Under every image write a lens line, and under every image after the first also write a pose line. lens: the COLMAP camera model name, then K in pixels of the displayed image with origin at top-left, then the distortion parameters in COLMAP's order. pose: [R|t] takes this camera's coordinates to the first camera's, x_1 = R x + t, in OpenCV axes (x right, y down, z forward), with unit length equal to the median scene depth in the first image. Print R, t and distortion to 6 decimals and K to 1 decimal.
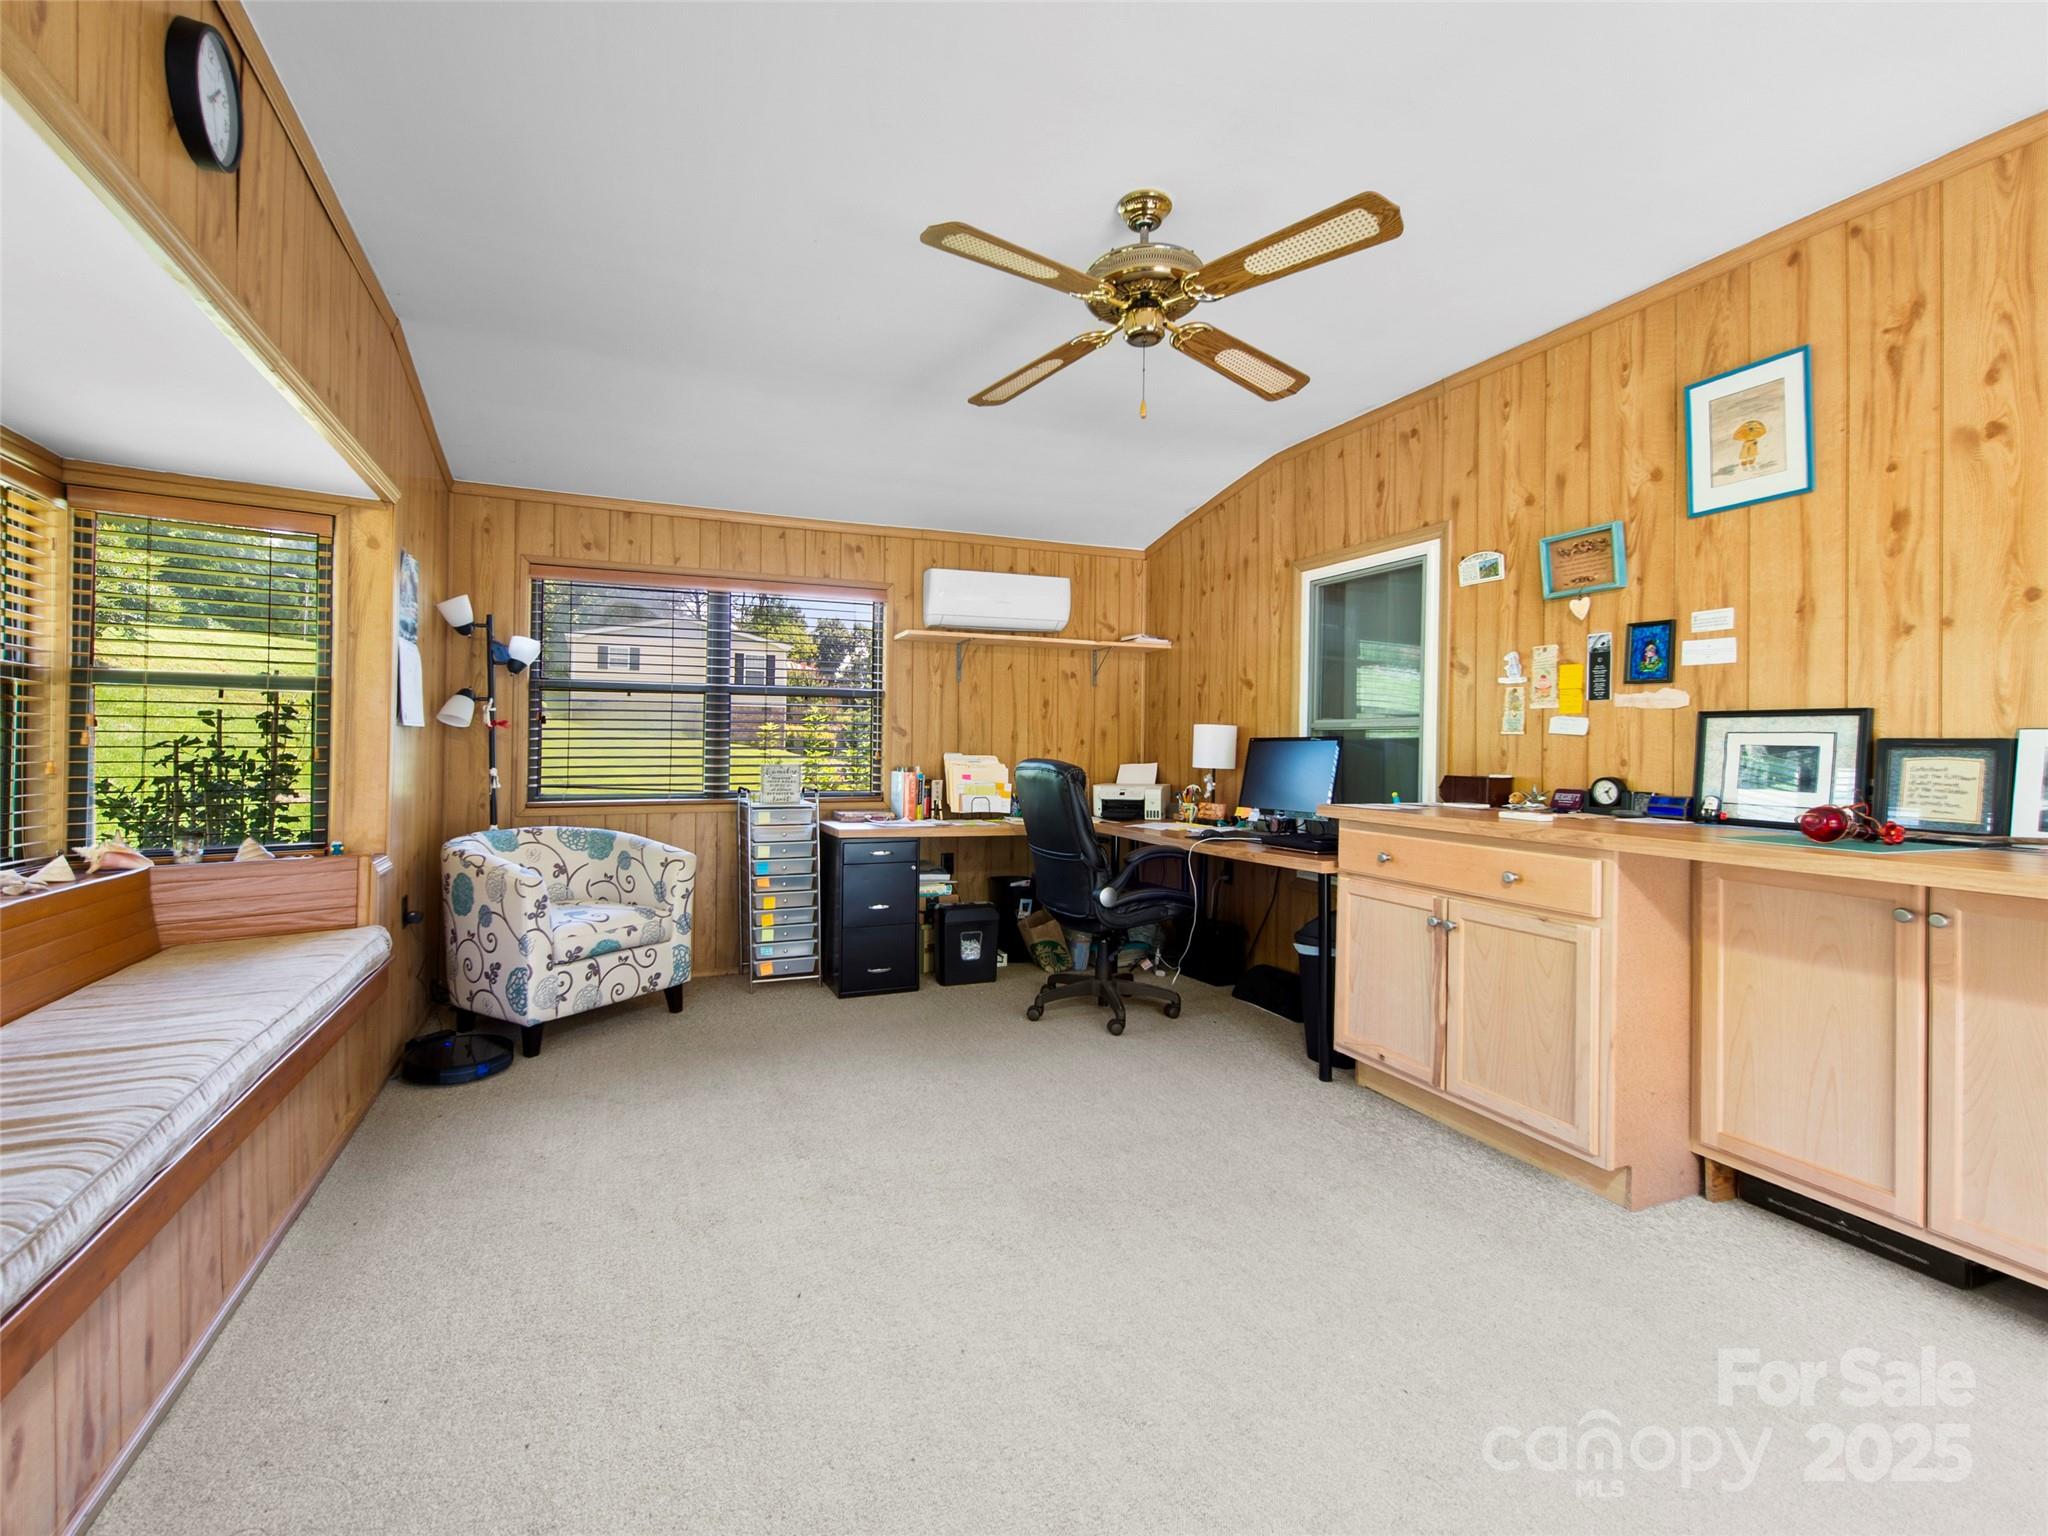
lens RADIAL K [[926.4, 0, 1016.5], [0, 926.4, 735.9], [0, 0, 1]] dist [0.019194, -0.008761]
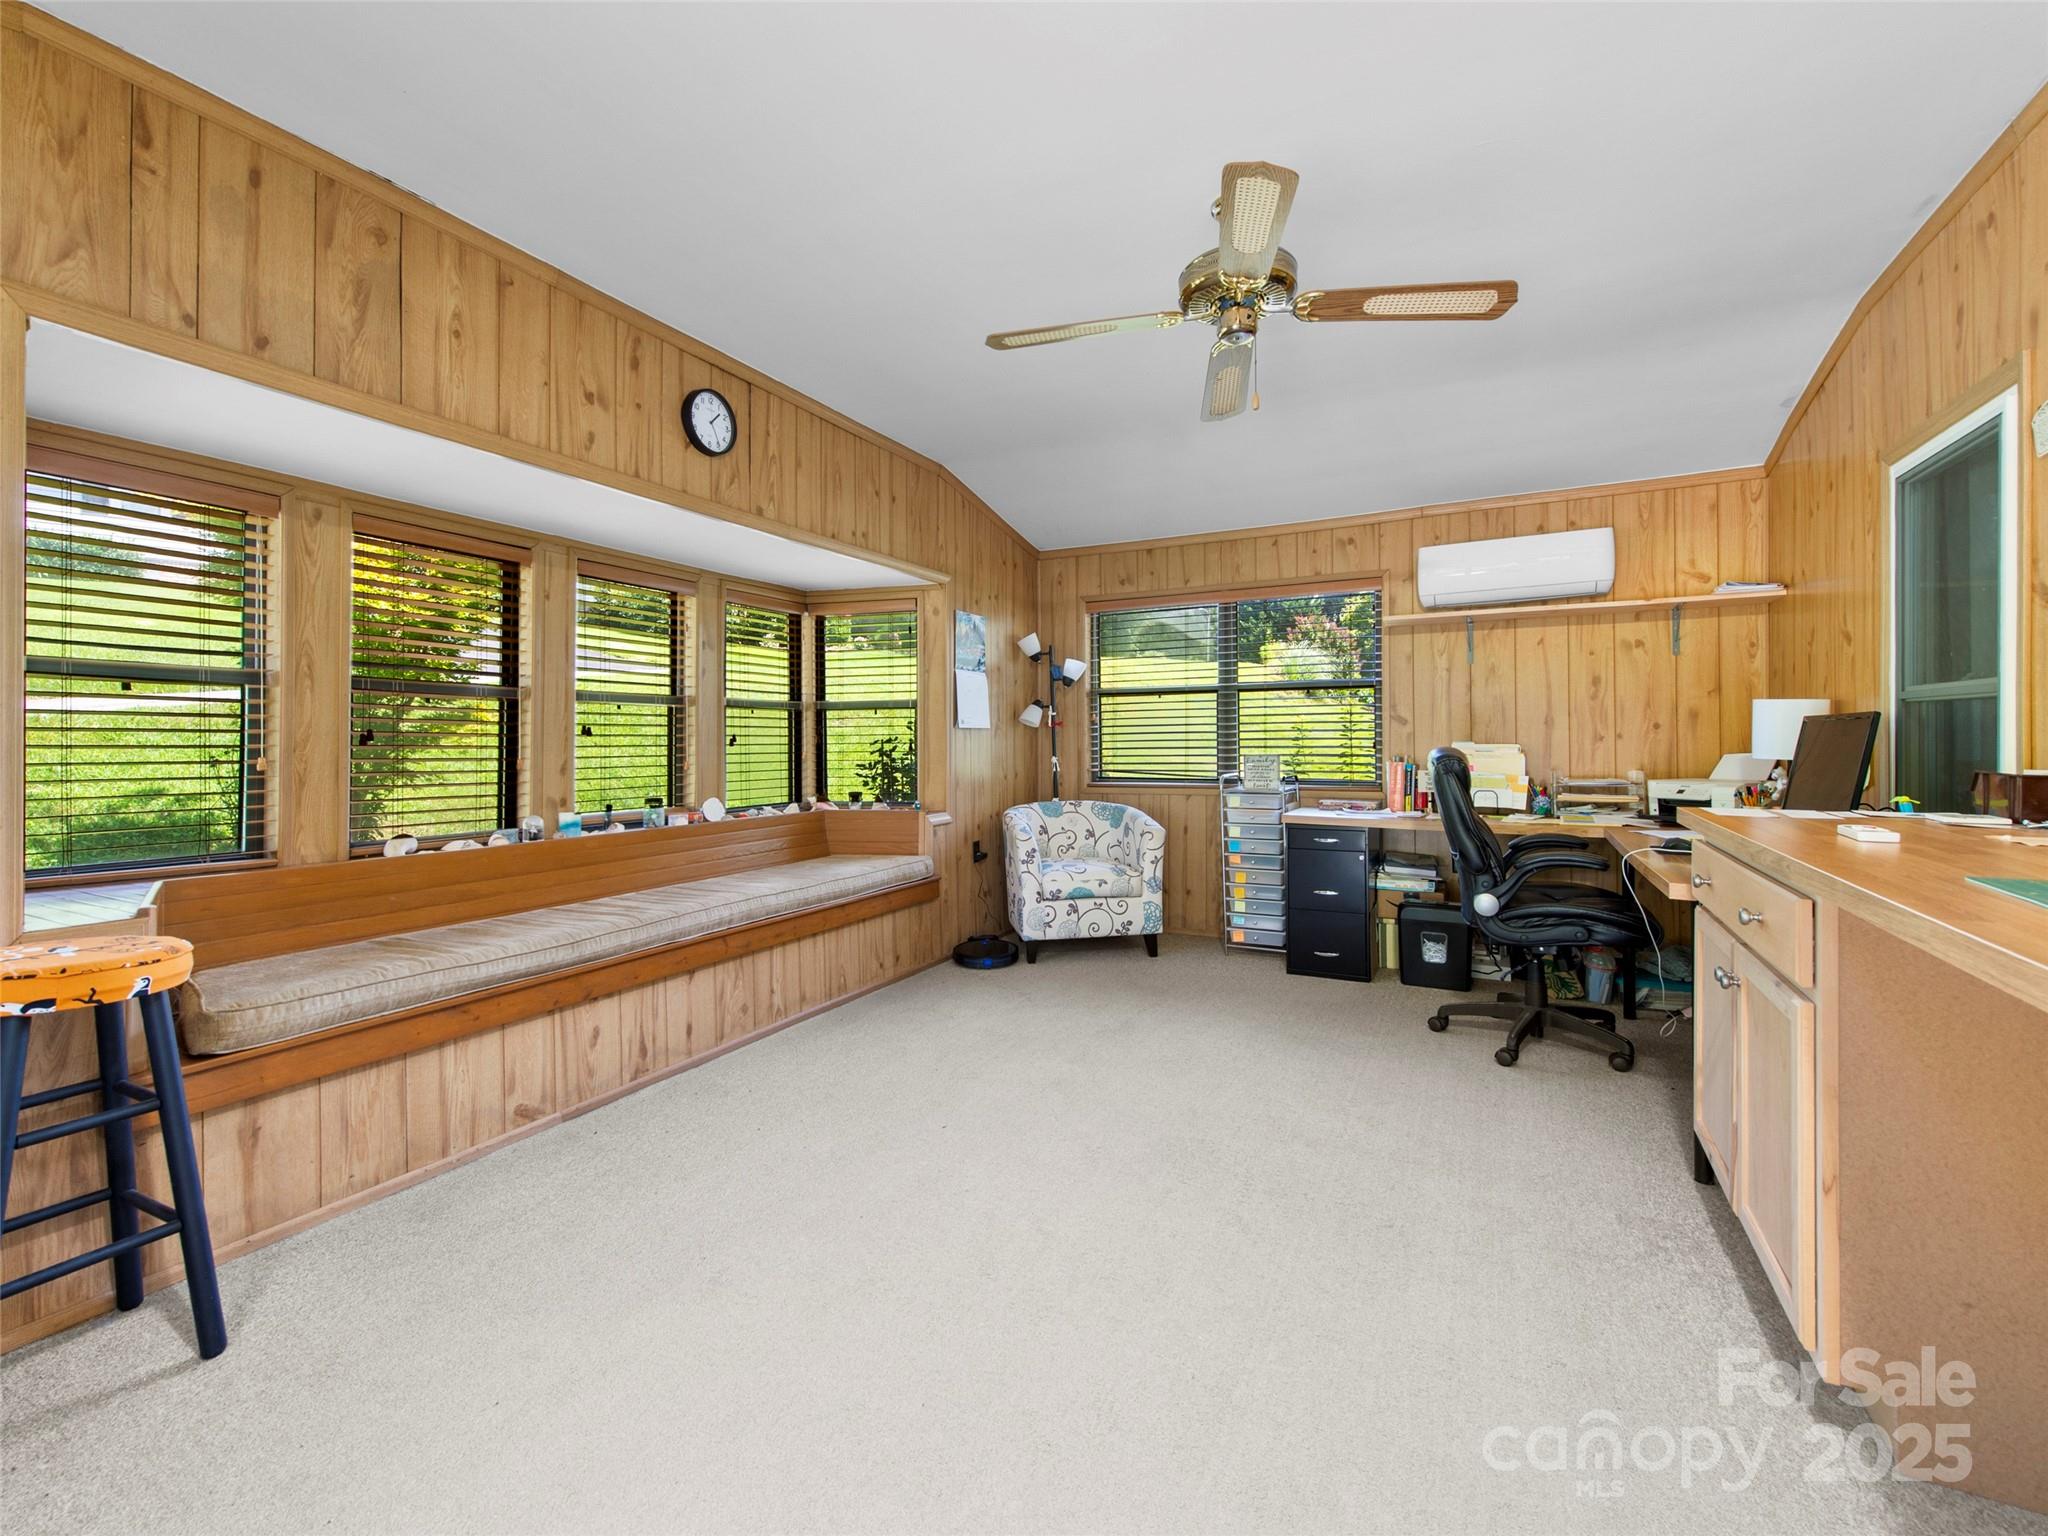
lens RADIAL K [[917.0, 0, 1019.4], [0, 917.0, 728.5], [0, 0, 1]] dist [0.018706, -0.008858]
pose [[0.639269, -0.021807, -0.768674, 0.419857], [0.023169, 0.999690, -0.009092, 0.004118], [0.768634, -0.011998, 0.639576, 0.089775]]
